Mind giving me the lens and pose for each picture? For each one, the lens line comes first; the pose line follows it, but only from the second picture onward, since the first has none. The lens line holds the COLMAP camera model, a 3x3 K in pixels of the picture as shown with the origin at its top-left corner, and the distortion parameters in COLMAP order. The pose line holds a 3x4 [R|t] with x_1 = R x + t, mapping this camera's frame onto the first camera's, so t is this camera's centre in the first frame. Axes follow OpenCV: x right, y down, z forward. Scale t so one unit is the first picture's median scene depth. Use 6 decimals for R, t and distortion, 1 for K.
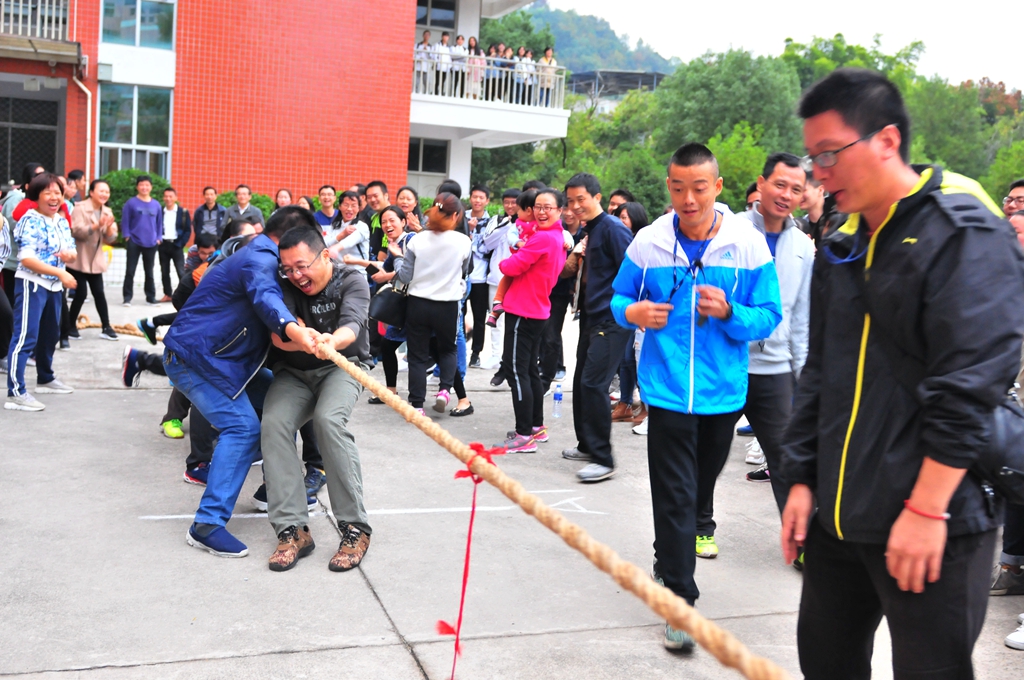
lens RADIAL K [[1086.8, 0, 512.0], [0, 1086.8, 340.0], [0, 0, 1]] dist [-0.026127, -0.038420]
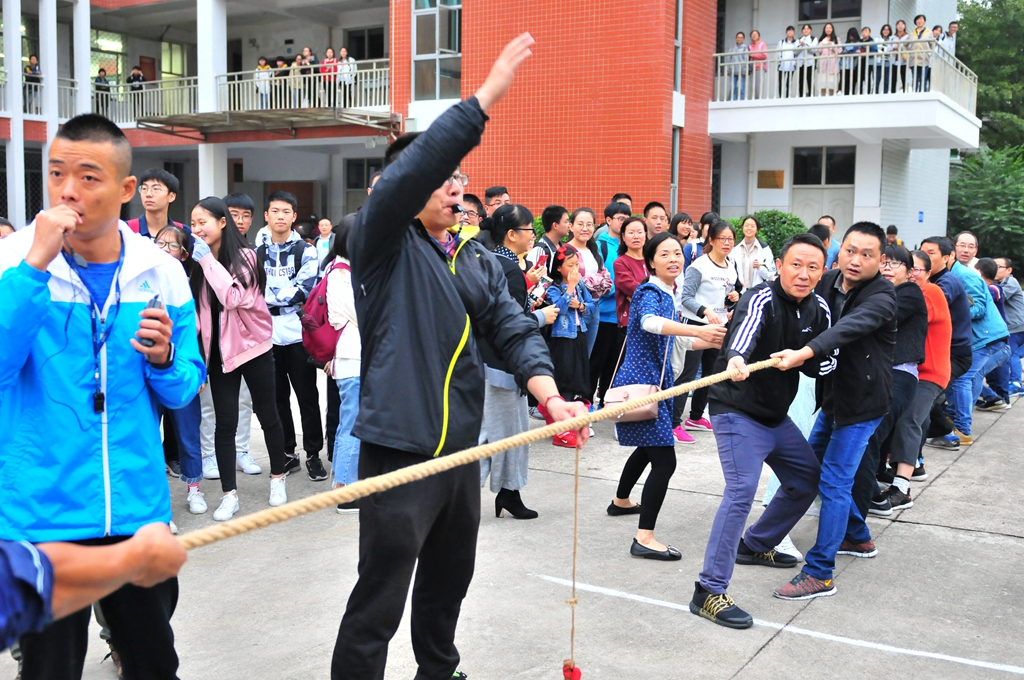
lens RADIAL K [[1086.8, 0, 512.0], [0, 1086.8, 340.0], [0, 0, 1]] dist [-0.026127, -0.038420]
pose [[0.620282, 0.023094, -0.784038, 0.577665], [-0.054700, 0.998407, -0.013867, -0.003853], [0.782469, 0.051489, 0.620557, 0.335153]]
